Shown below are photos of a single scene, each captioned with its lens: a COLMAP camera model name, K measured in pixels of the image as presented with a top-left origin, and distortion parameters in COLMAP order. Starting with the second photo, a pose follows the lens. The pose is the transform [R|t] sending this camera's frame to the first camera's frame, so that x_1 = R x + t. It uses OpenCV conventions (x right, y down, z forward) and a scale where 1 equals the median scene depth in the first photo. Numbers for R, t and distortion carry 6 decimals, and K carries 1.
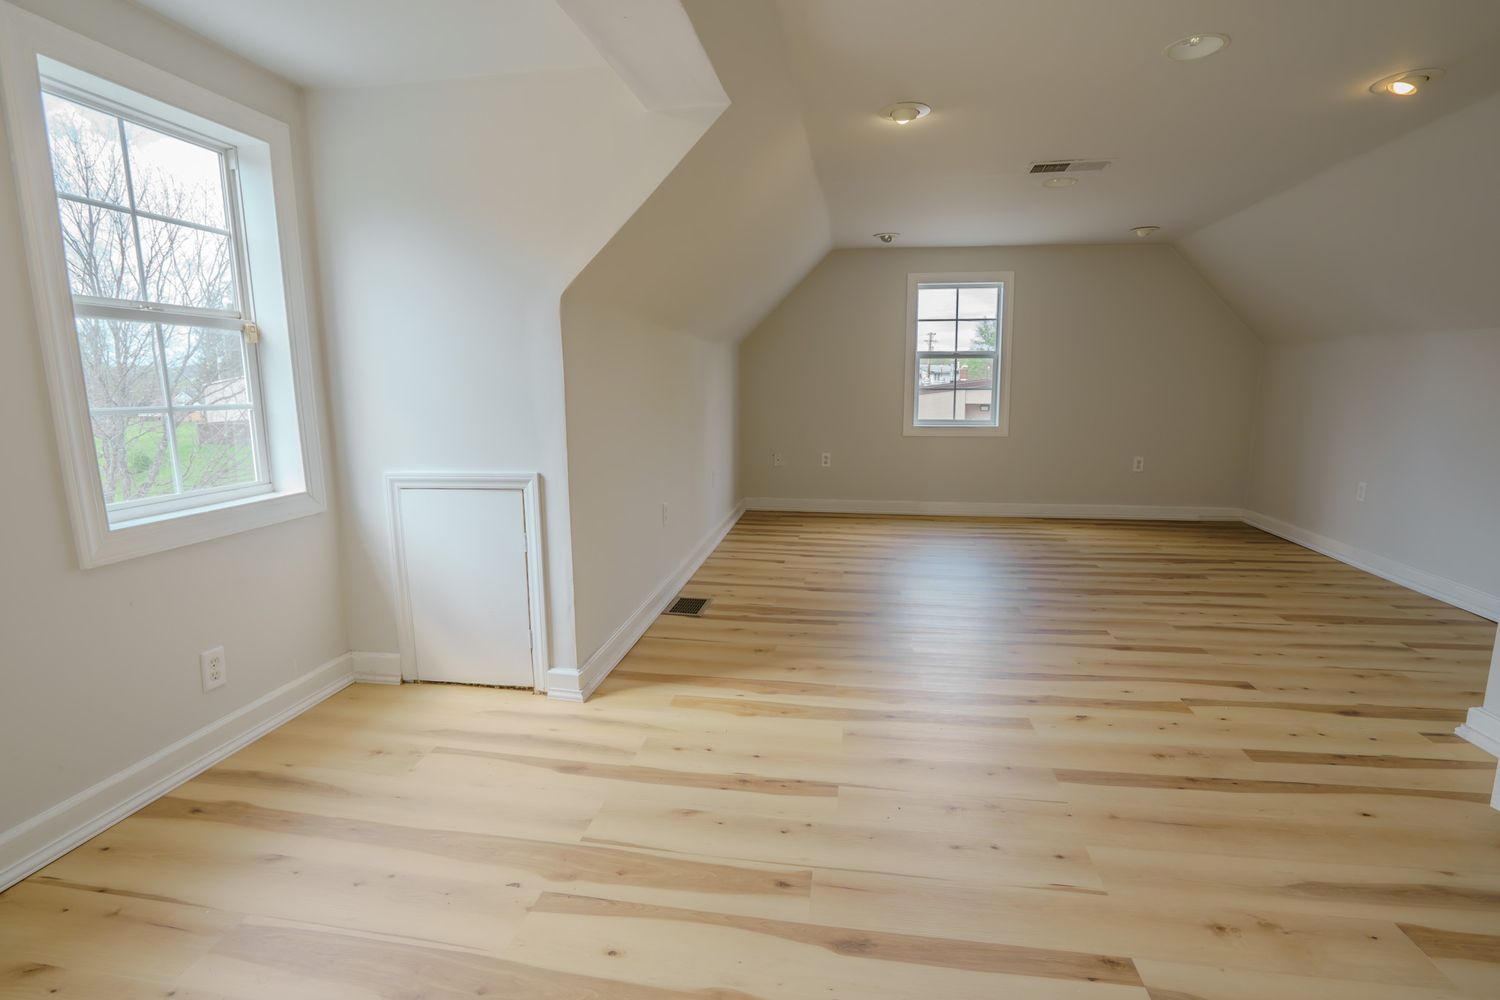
lens RADIAL K [[717.9, 0, 734.1], [0, 717.9, 504.0], [0, 0, 1]] dist [-0.061357, 0.021610]
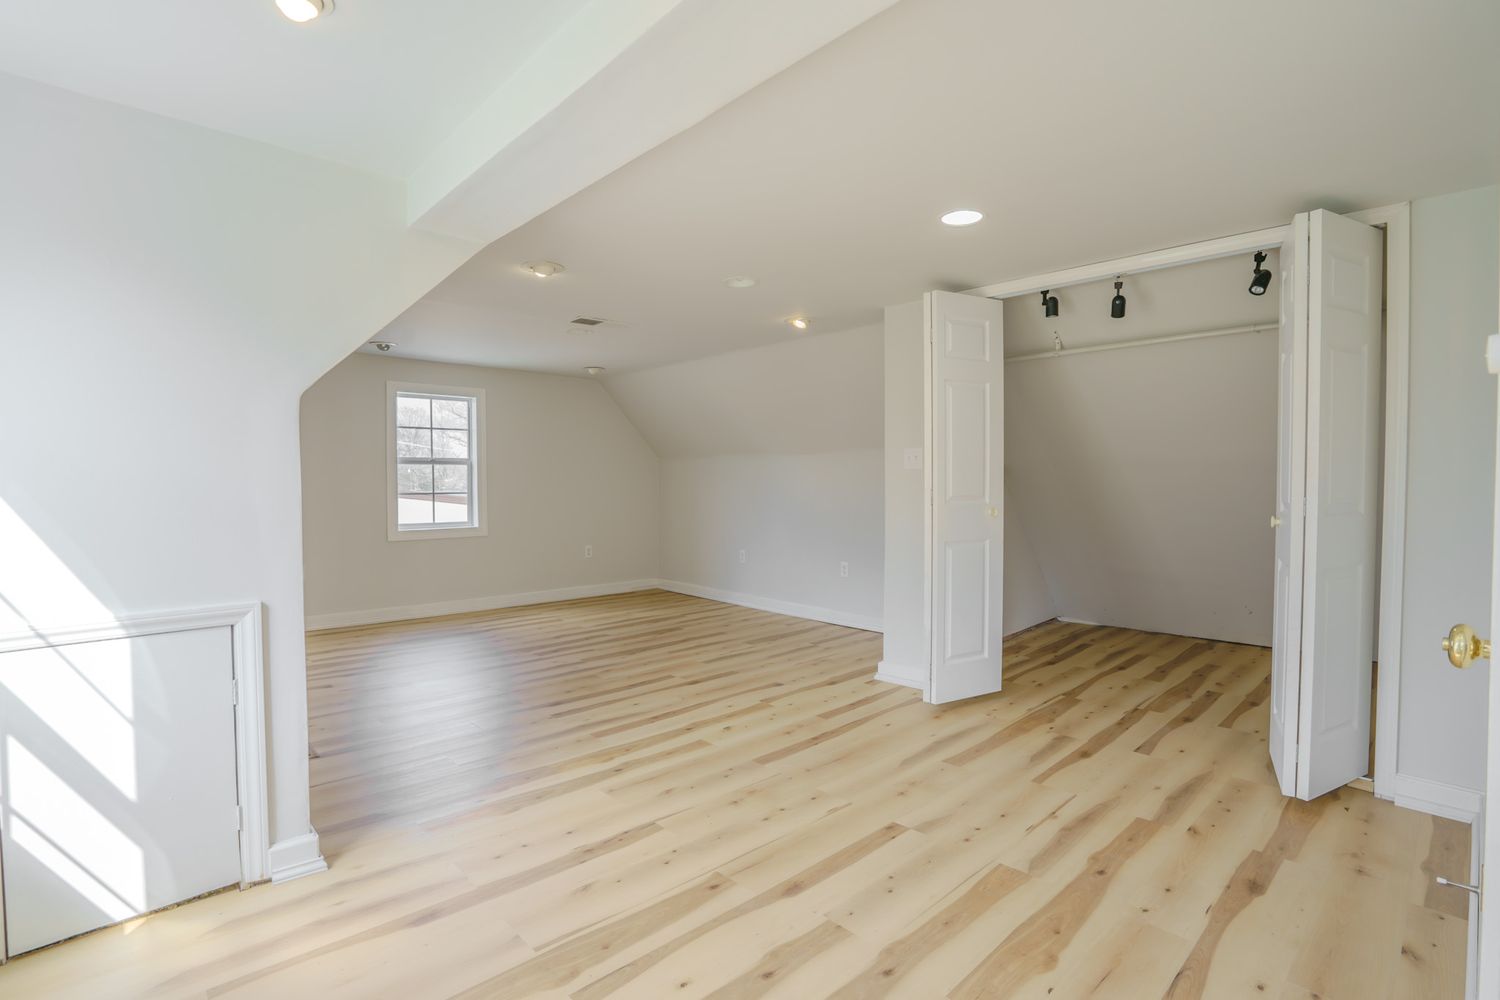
lens RADIAL K [[717.9, 0, 734.1], [0, 717.9, 504.0], [0, 0, 1]] dist [-0.061357, 0.021610]
pose [[0.613138, -0.018964, 0.789748, -0.545154], [0.129775, 0.988548, -0.077016, -0.020393], [-0.779244, 0.149711, 0.608577, 0.065014]]
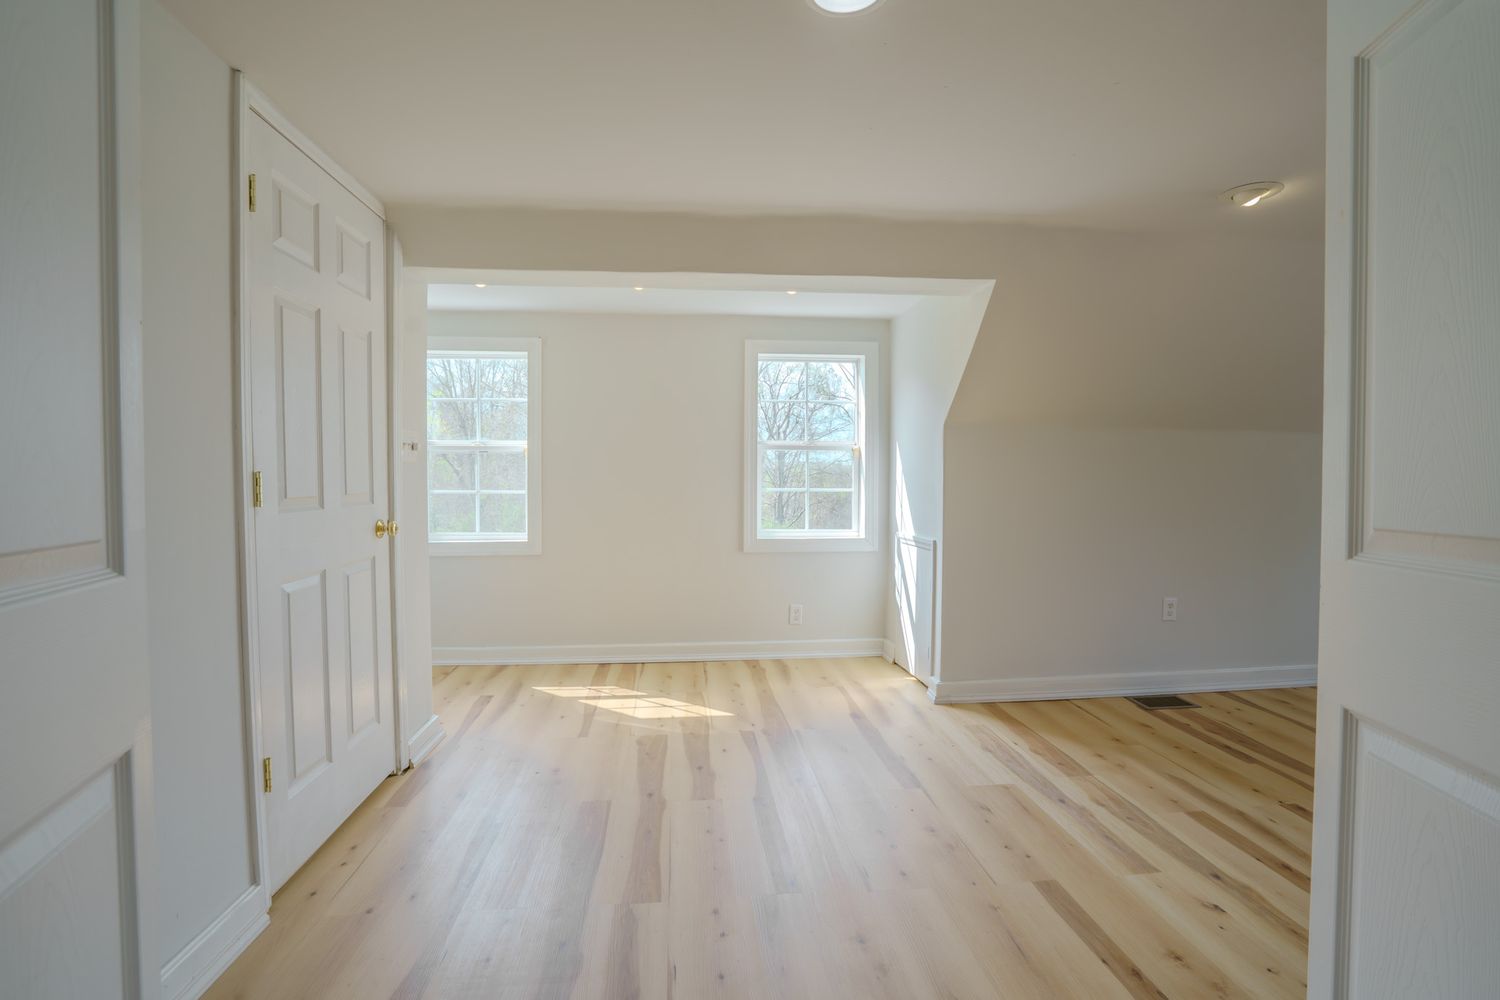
lens RADIAL K [[717.9, 0, 734.1], [0, 717.9, 504.0], [0, 0, 1]] dist [-0.061357, 0.021610]
pose [[0.234504, 0.039211, -0.971324, 1.018881], [-0.161130, 0.986933, 0.000940, -0.047014], [0.958668, 0.156290, 0.237757, 0.222432]]
